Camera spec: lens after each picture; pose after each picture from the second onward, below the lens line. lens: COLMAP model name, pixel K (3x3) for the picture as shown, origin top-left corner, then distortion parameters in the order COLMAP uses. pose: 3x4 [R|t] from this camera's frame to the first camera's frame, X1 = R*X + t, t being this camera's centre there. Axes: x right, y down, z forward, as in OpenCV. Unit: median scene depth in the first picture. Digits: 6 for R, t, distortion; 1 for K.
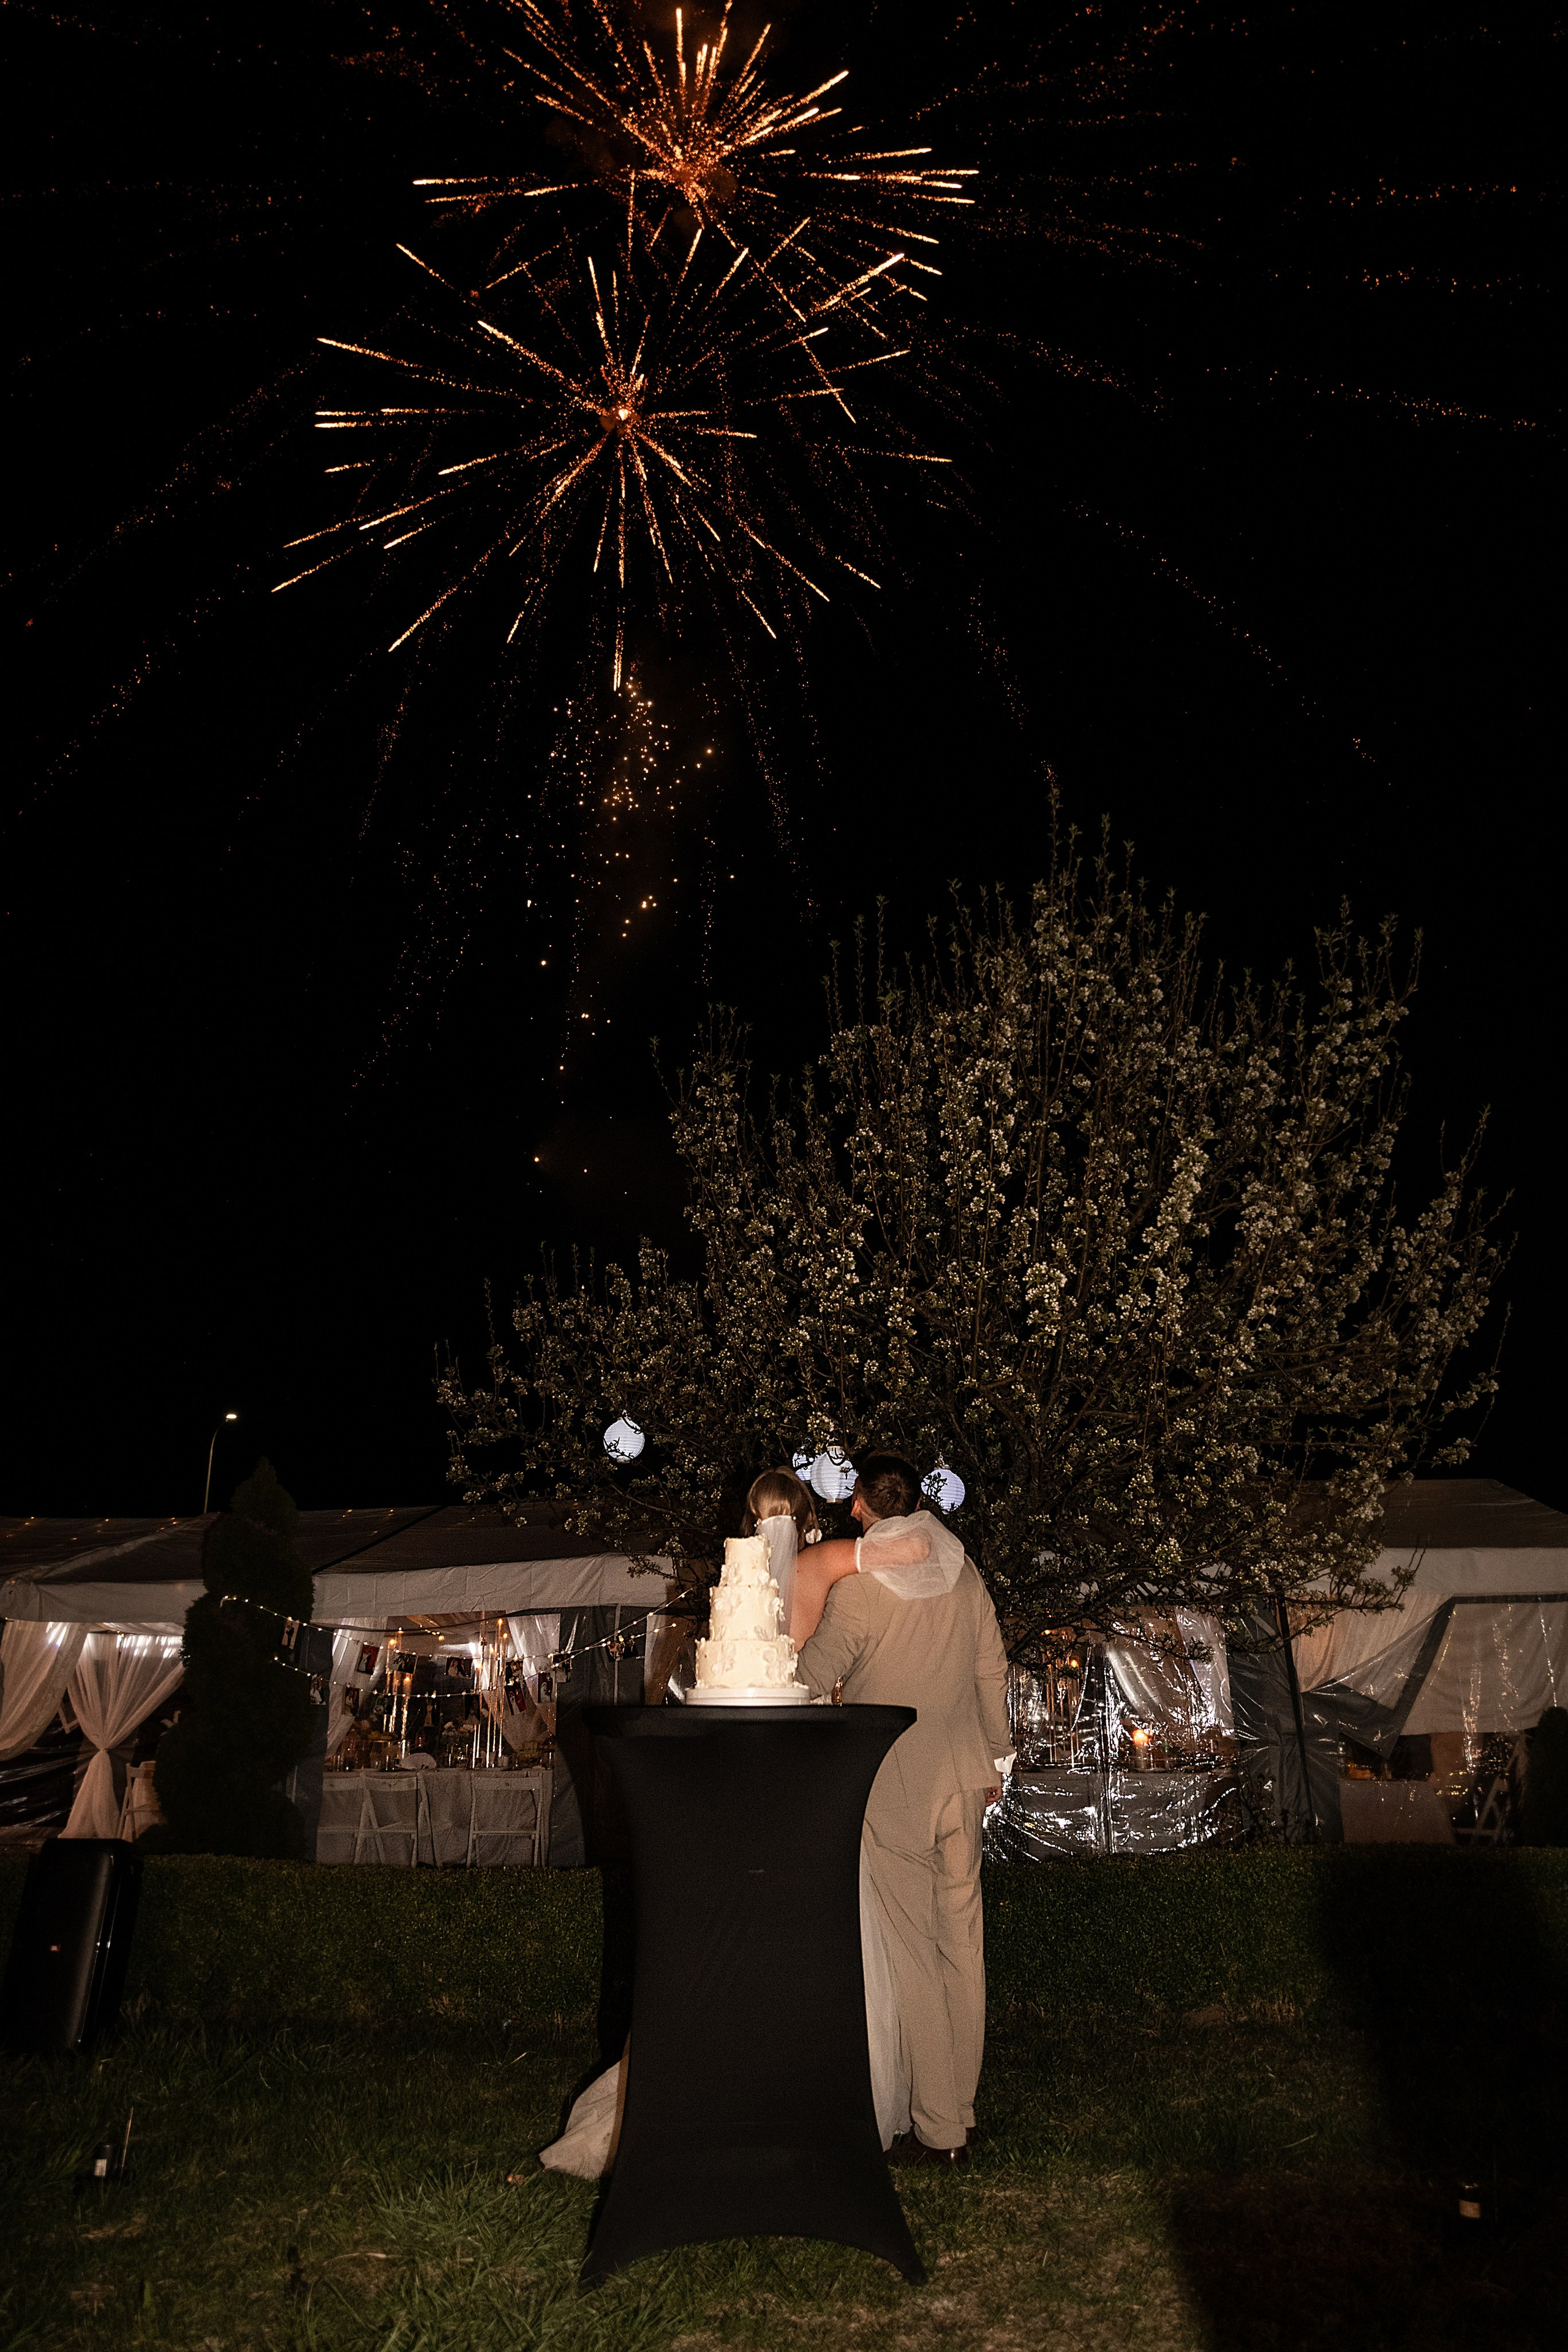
lens RADIAL K [[1639.7, 0, 787.5], [0, 1639.7, 1166.2], [0, 0, 1]] dist [-0.043331, 0.053904]
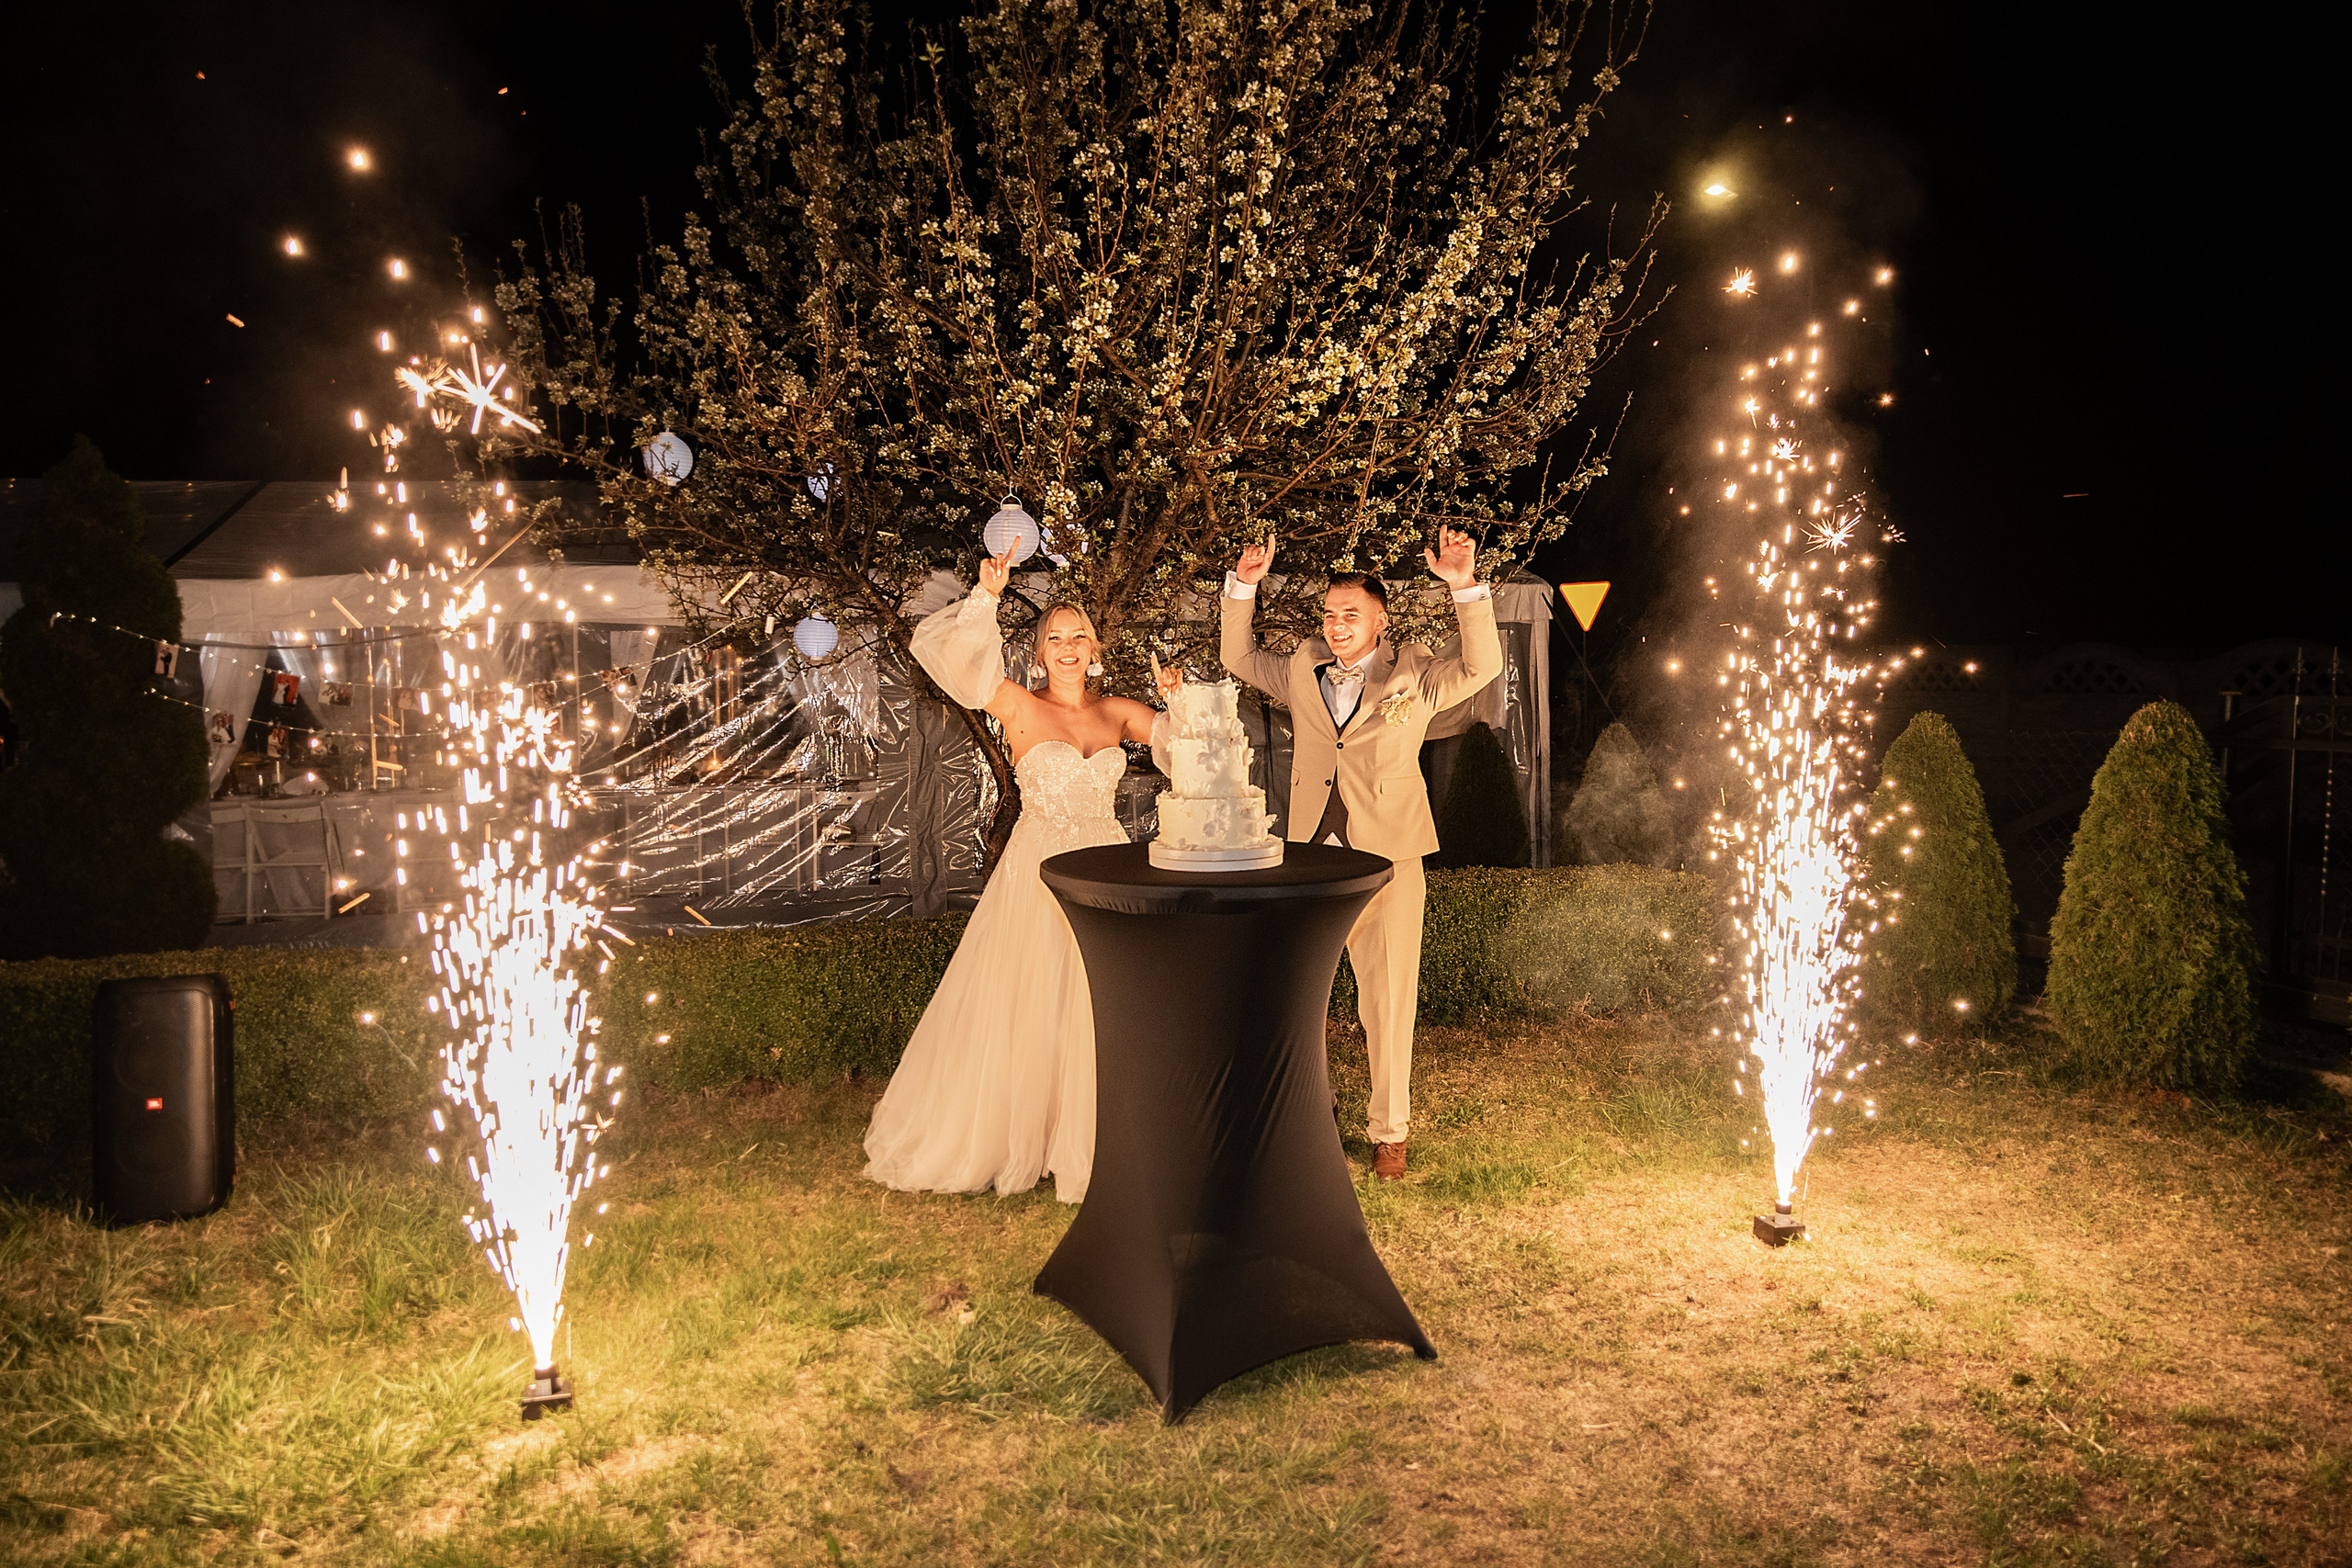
lens RADIAL K [[1639.5, 0, 1175.5], [0, 1639.5, 770.2], [0, 0, 1]] dist [-0.043331, 0.053904]
pose [[0.909321, -0.031682, 0.414886, -0.254976], [-0.133804, 0.921872, 0.363659, -0.033358], [-0.393994, -0.386197, 0.834039, 0.143556]]
